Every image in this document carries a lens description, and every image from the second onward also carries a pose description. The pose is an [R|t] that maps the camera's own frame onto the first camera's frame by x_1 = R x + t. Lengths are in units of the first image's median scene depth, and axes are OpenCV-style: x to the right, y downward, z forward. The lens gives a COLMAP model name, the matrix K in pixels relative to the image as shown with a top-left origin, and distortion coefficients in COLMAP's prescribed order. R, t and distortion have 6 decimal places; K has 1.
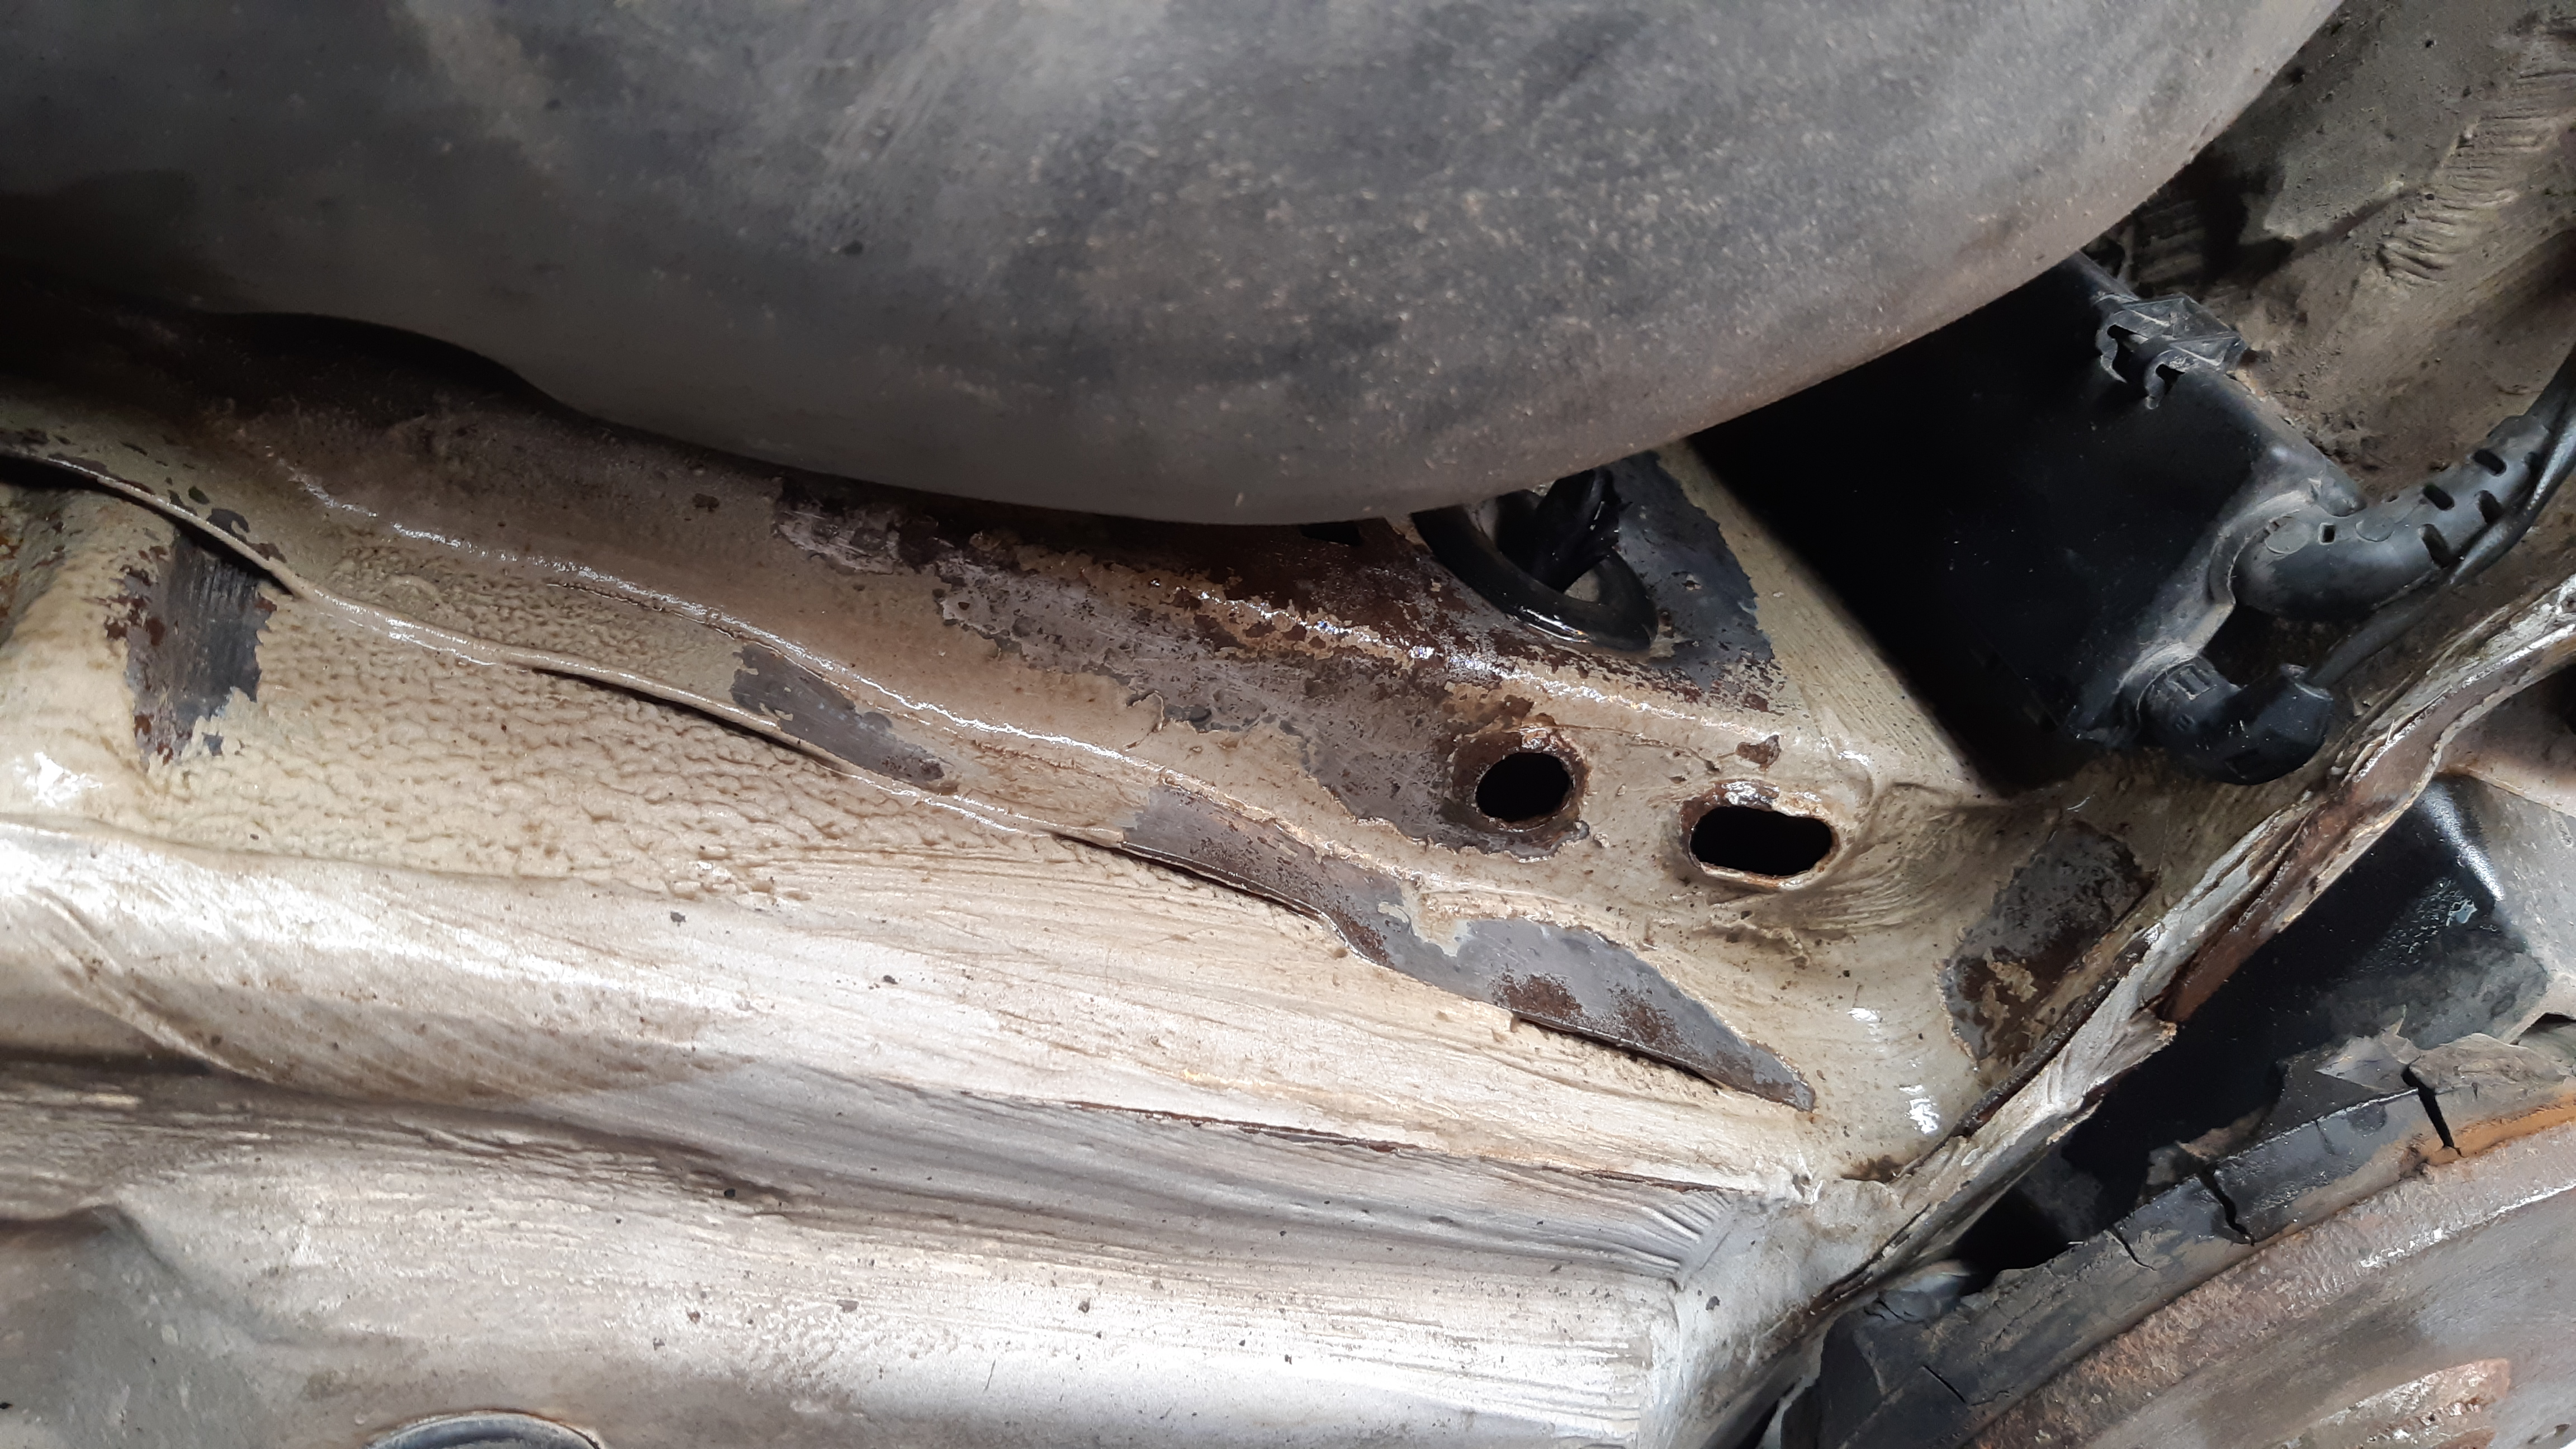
lens RADIAL K [[2075.7, 0, 1288.0], [0, 2075.7, 724.5], [0, 0, 1]] dist [0.065431, -0.156694]
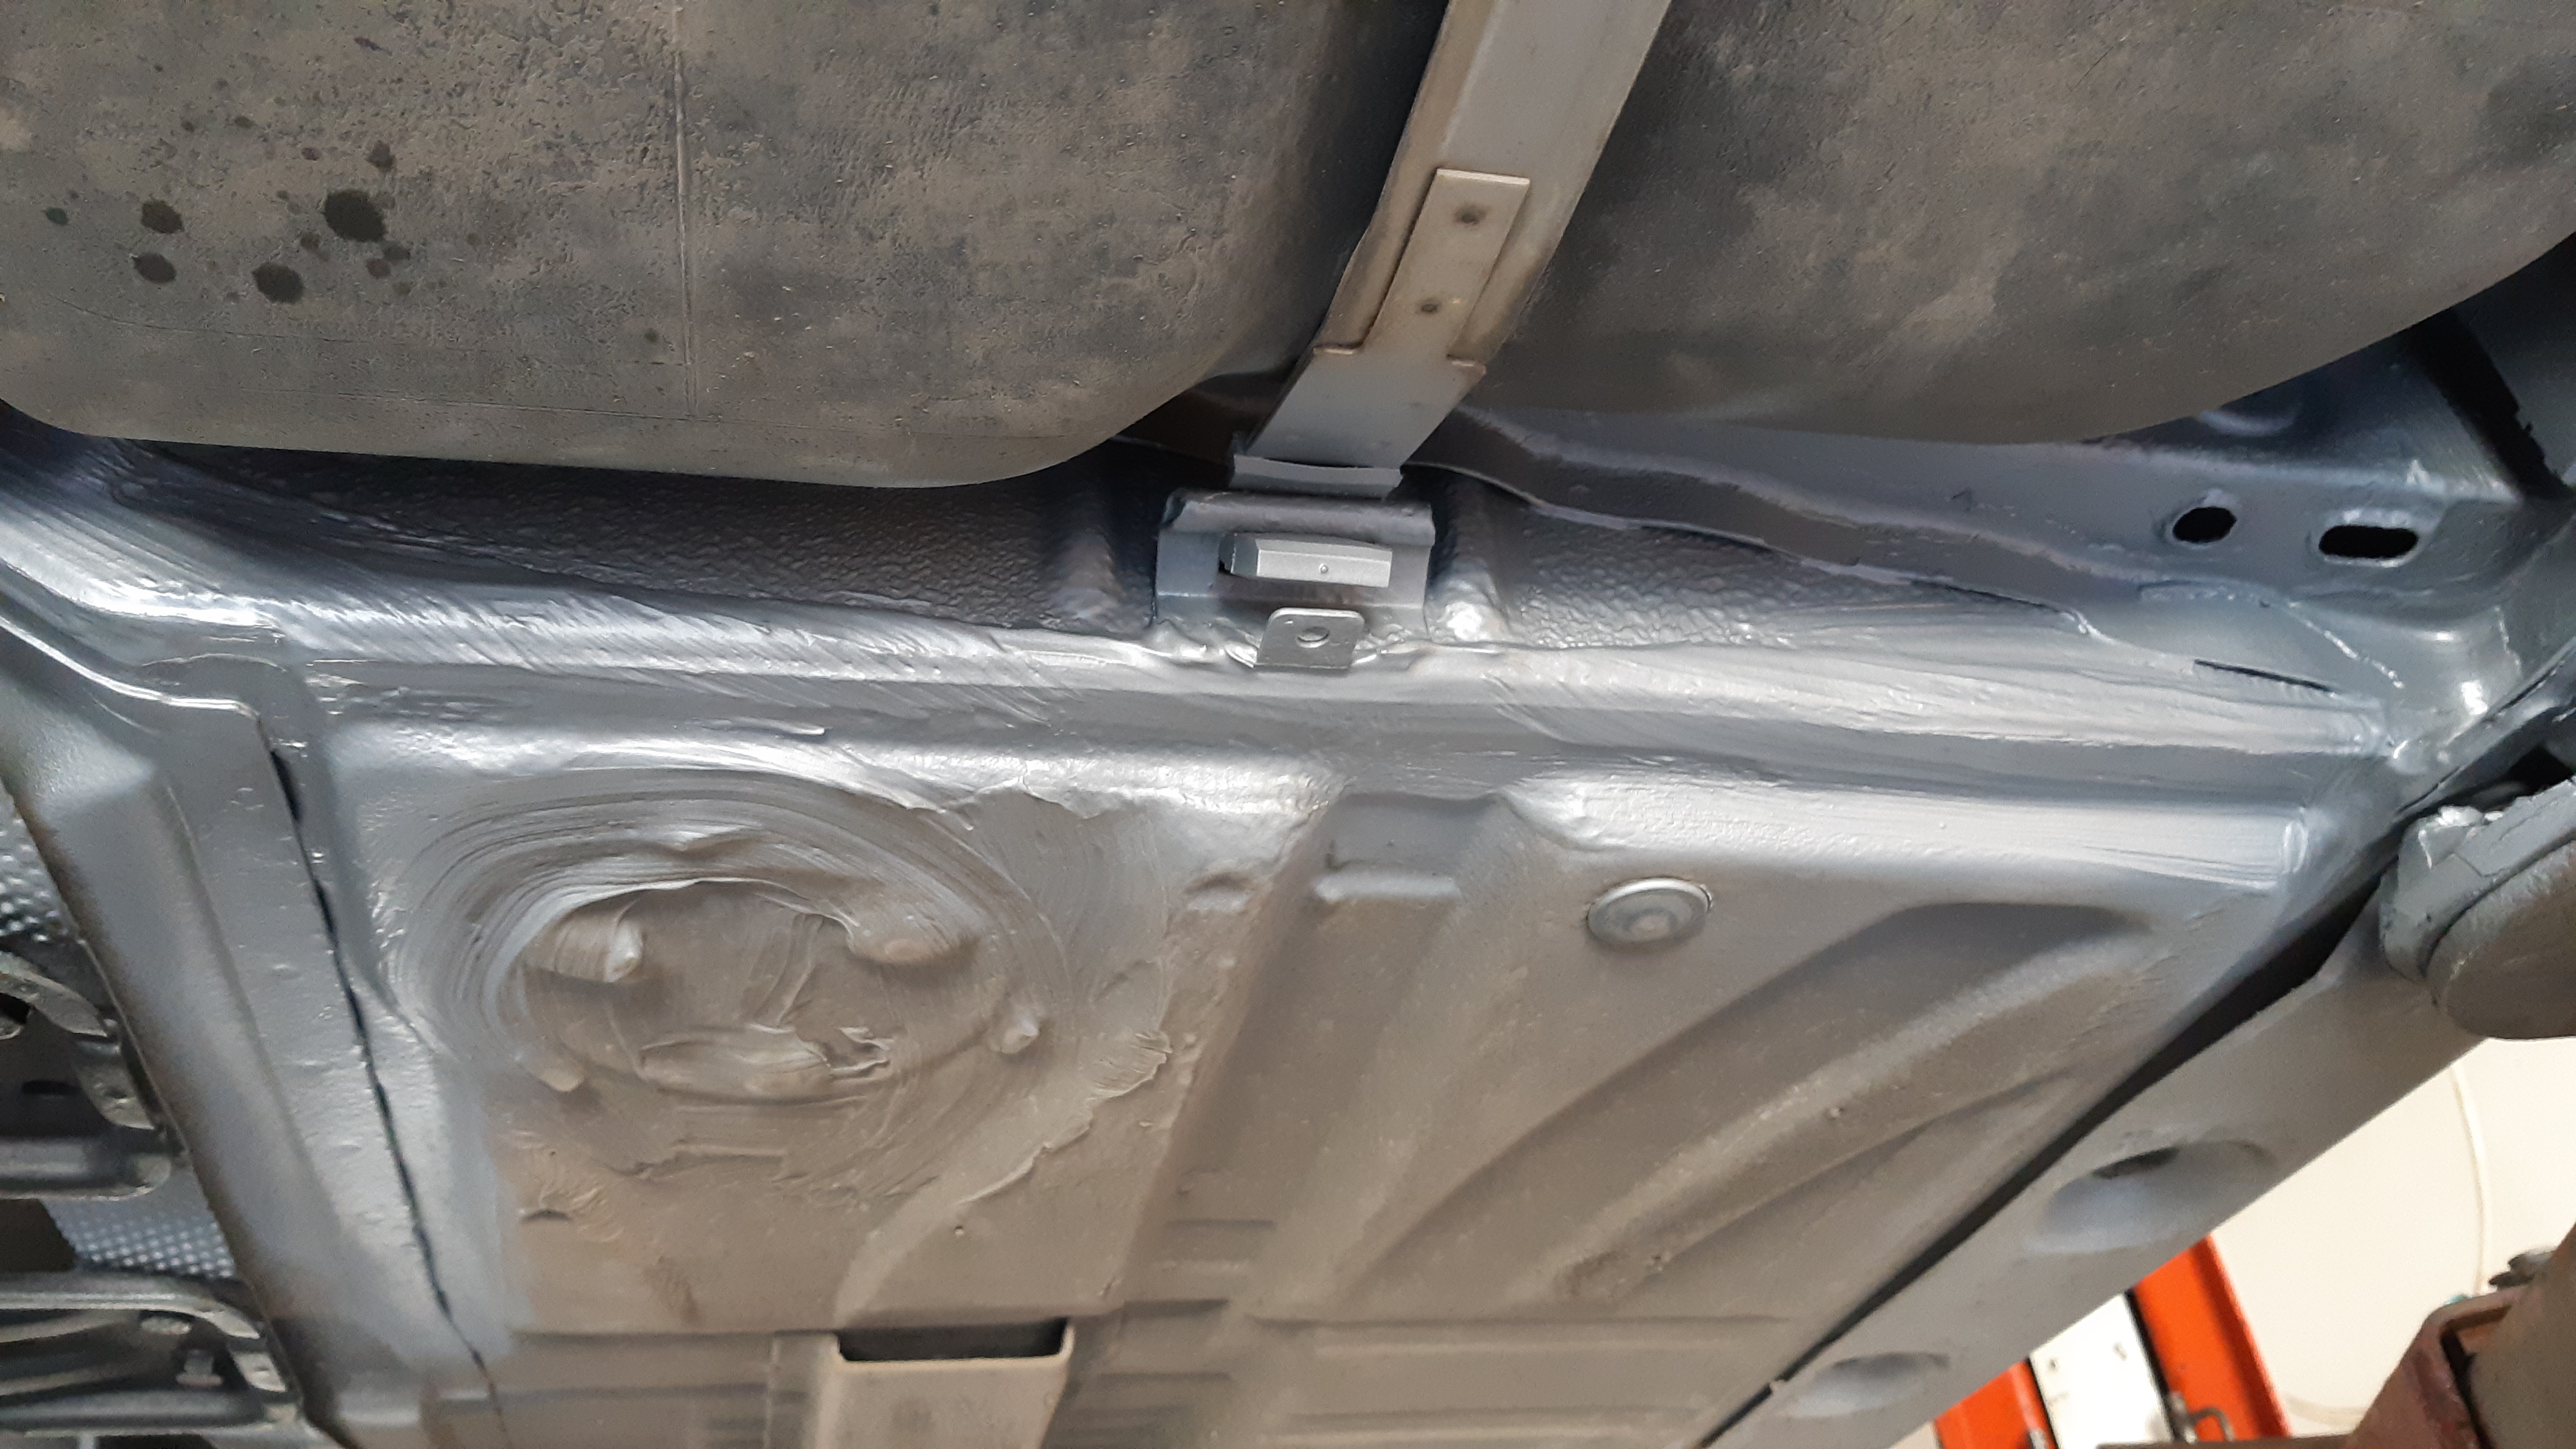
lens RADIAL K [[2075.7, 0, 1288.0], [0, 2075.7, 724.5], [0, 0, 1]] dist [0.065431, -0.156694]
pose [[0.939691, -0.009399, -0.341894, -0.005627], [0.101431, 0.962311, 0.252327, -0.423831], [0.326637, -0.271789, 0.905229, -1.077369]]
